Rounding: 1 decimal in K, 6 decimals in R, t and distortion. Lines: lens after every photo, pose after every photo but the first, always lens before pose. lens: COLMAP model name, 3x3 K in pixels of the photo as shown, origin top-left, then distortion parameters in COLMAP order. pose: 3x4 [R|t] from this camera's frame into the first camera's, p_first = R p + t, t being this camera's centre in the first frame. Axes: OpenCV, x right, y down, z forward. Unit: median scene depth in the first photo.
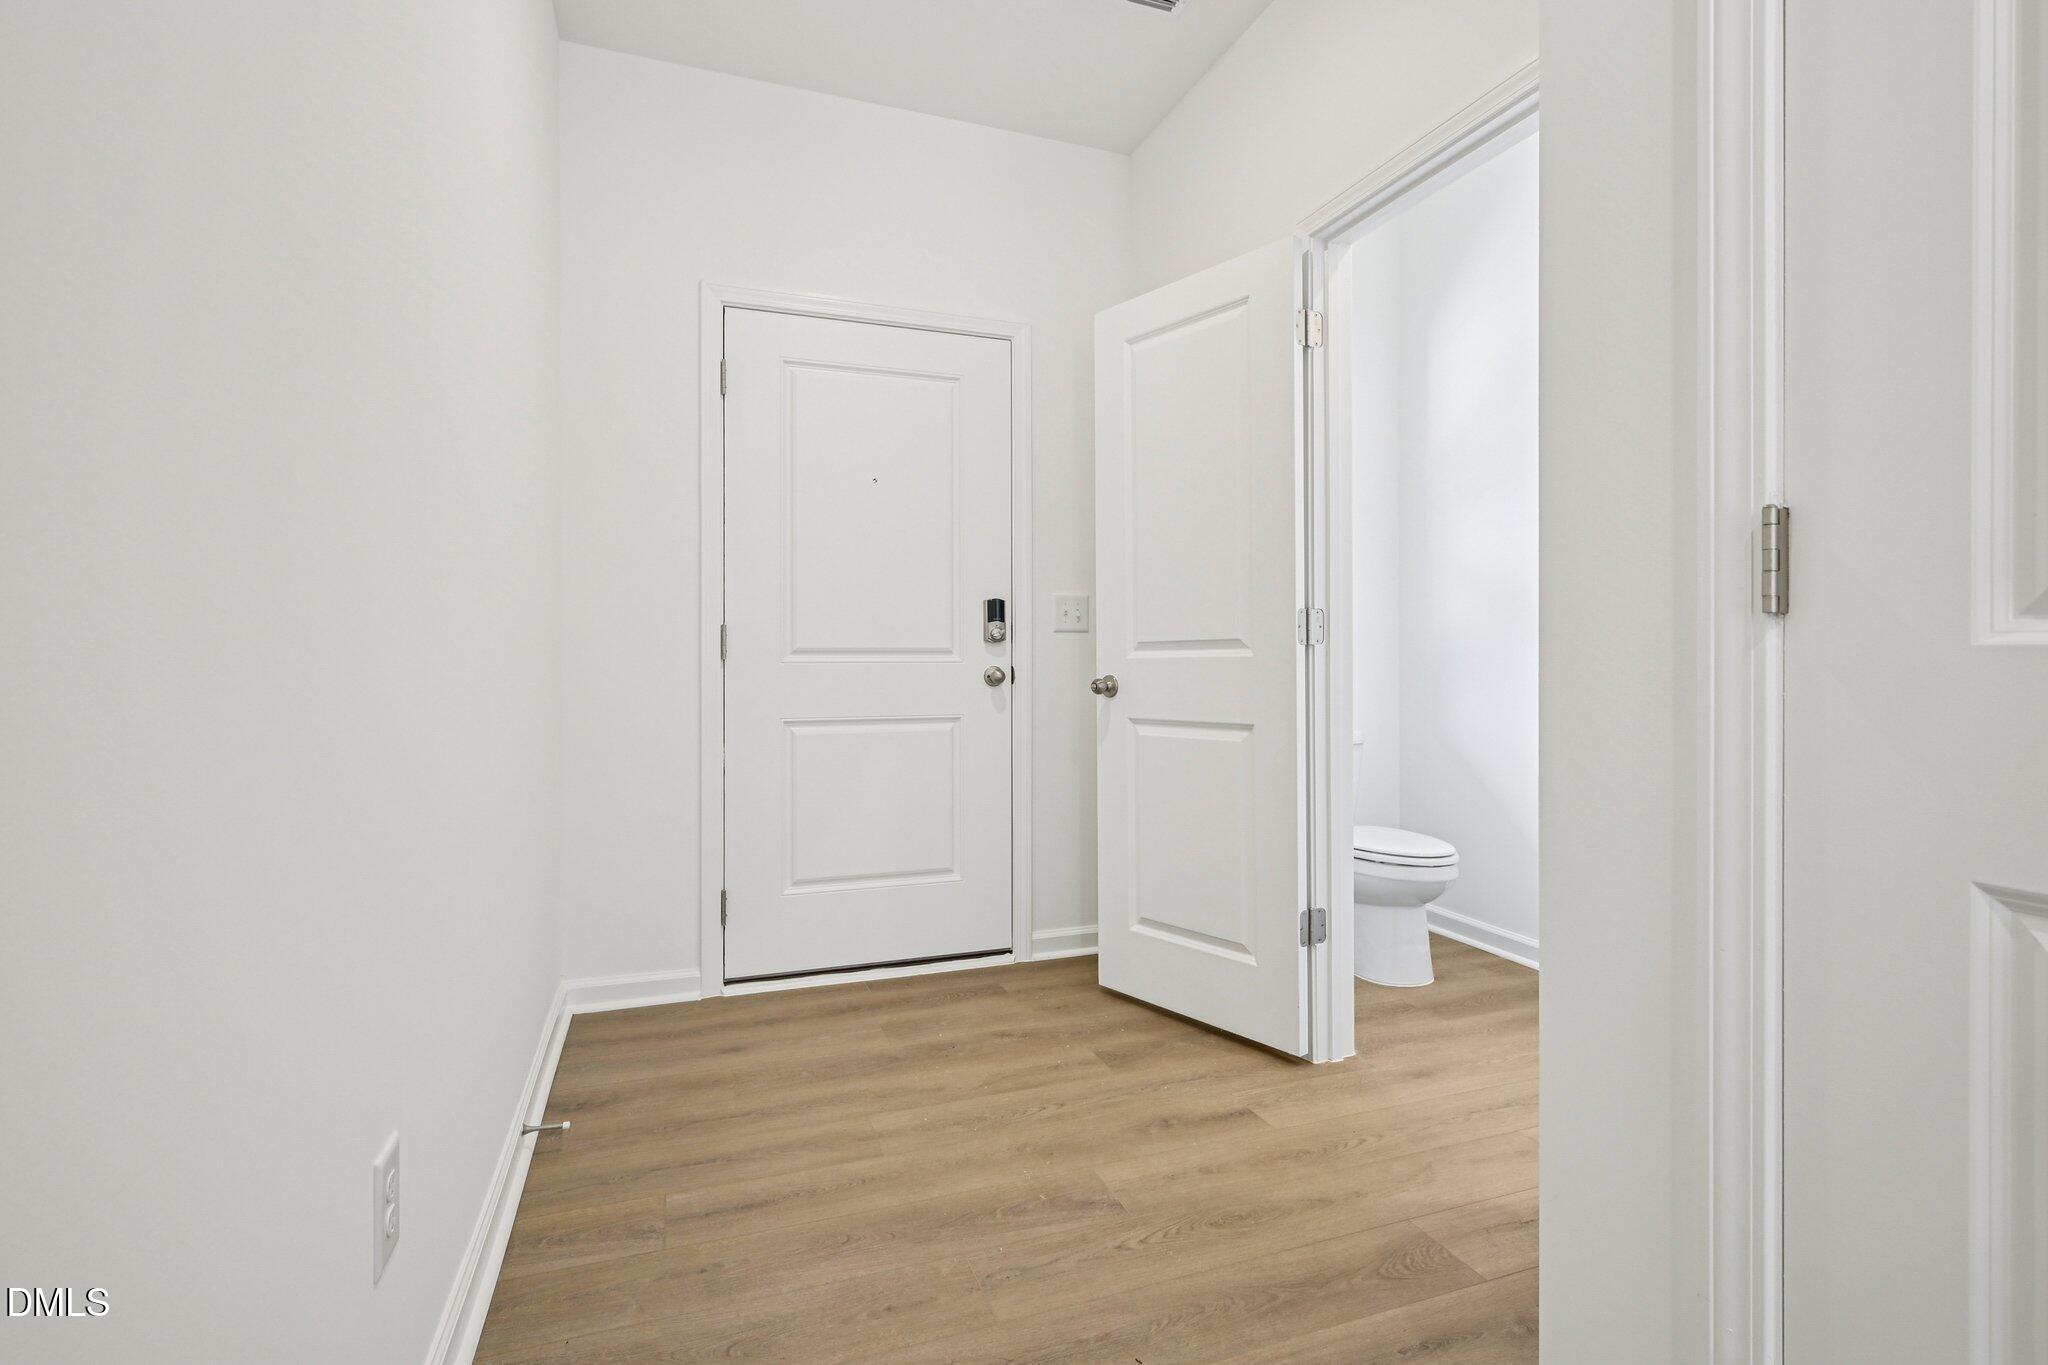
lens RADIAL K [[953.4, 0, 1023.6], [0, 953.4, 682.2], [0, 0, 1]] dist [-0.013000, -0.000007]
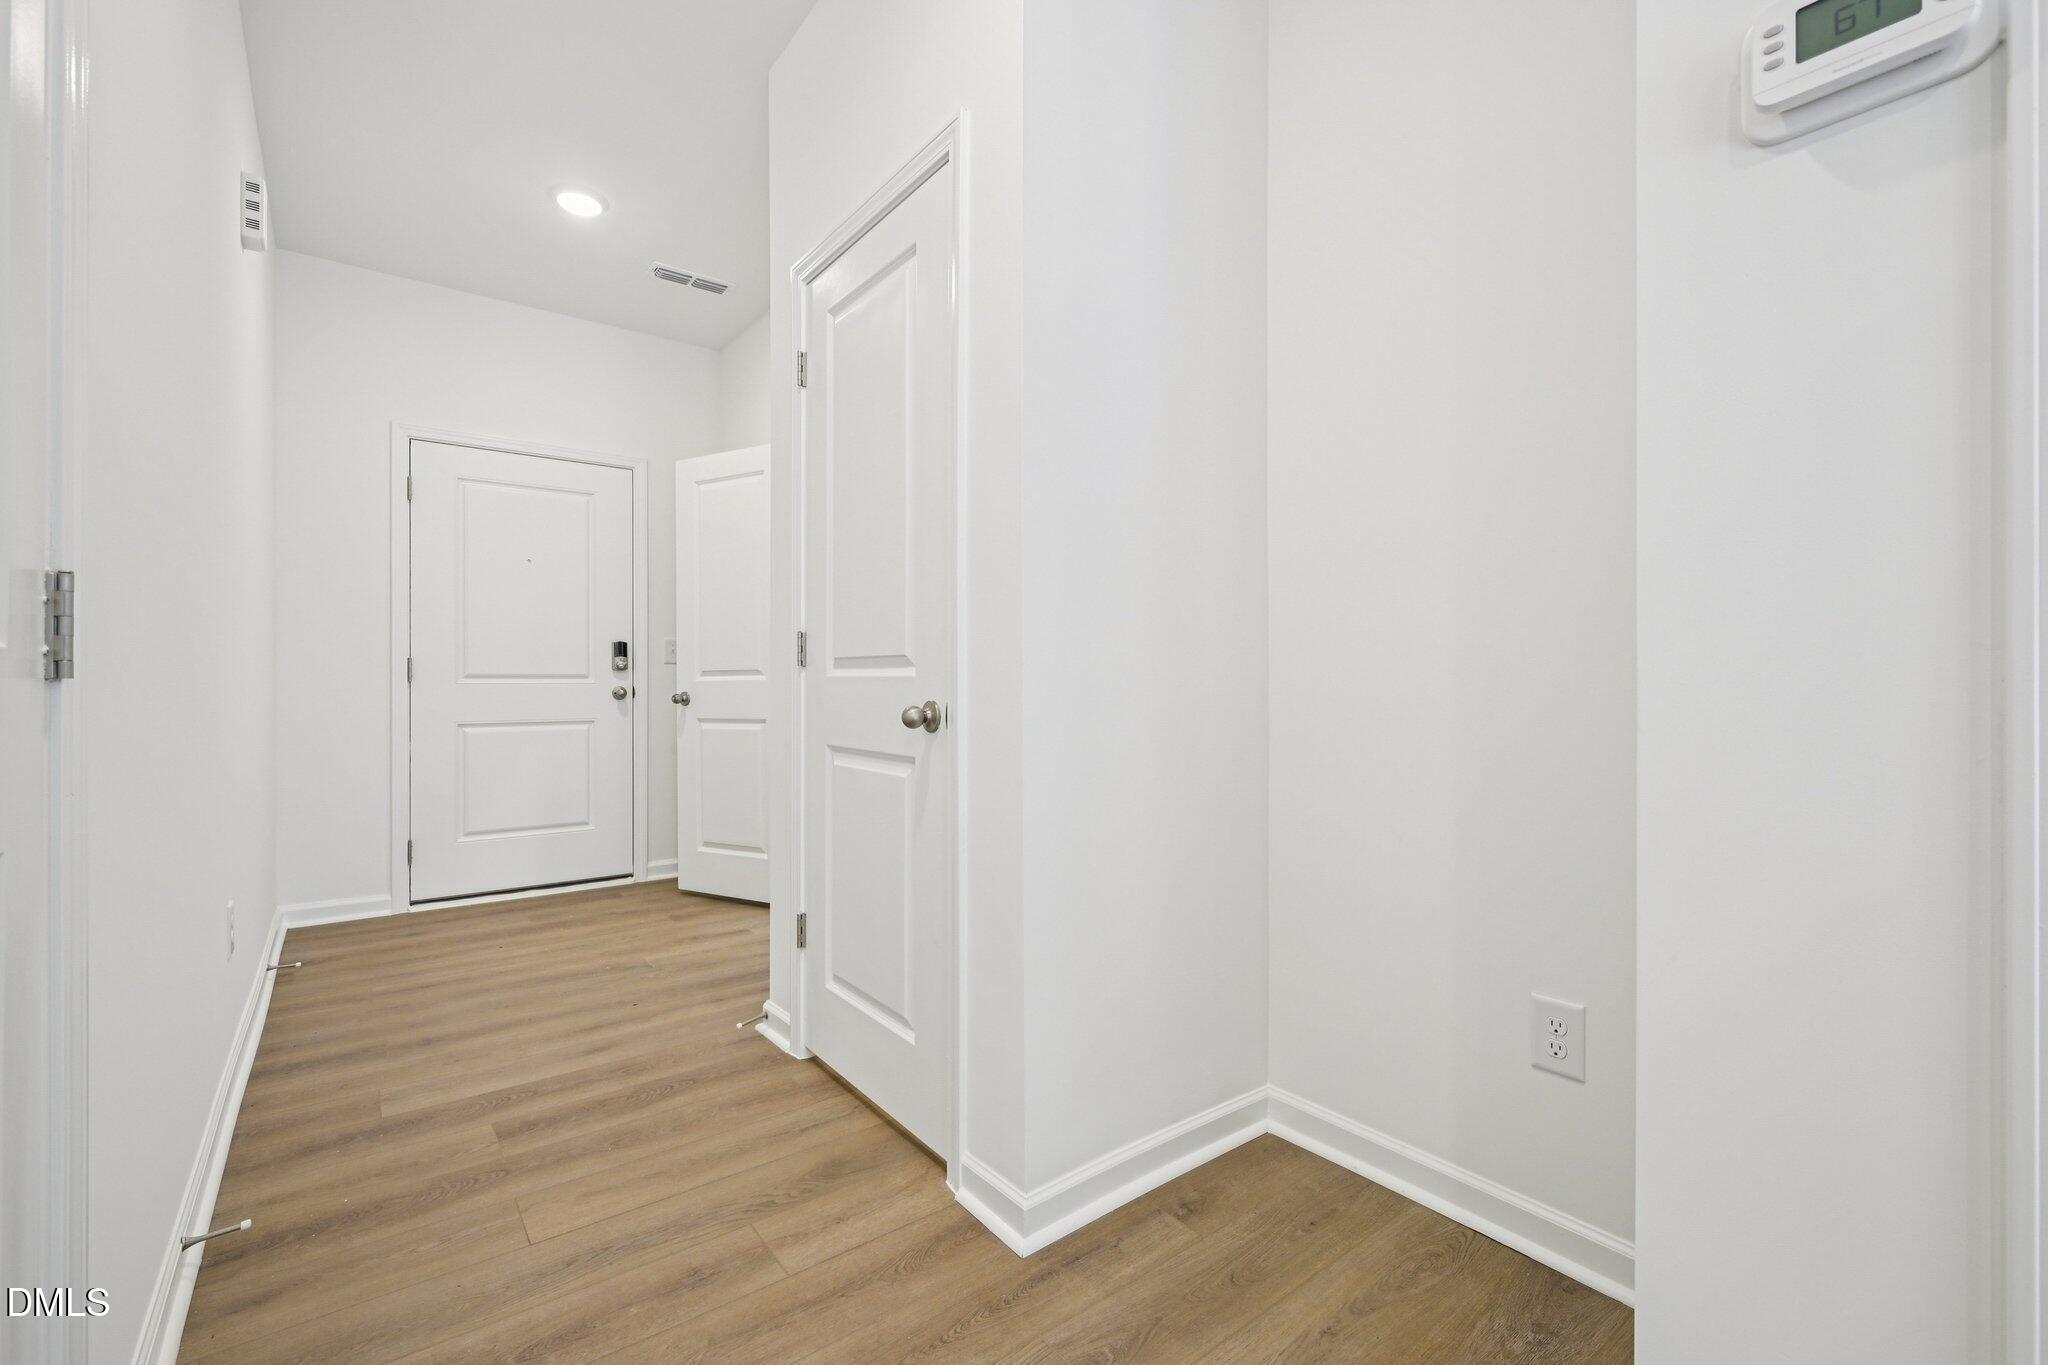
lens RADIAL K [[865.8, 0, 1022.0], [0, 865.8, 696.7], [0, 0, 1]] dist [-0.005062, -0.000126]
pose [[0.951998, -0.005138, 0.306063, 0.176912], [0.007662, 0.999946, -0.007045, 0.015596], [-0.306010, 0.009052, 0.951985, -0.557860]]
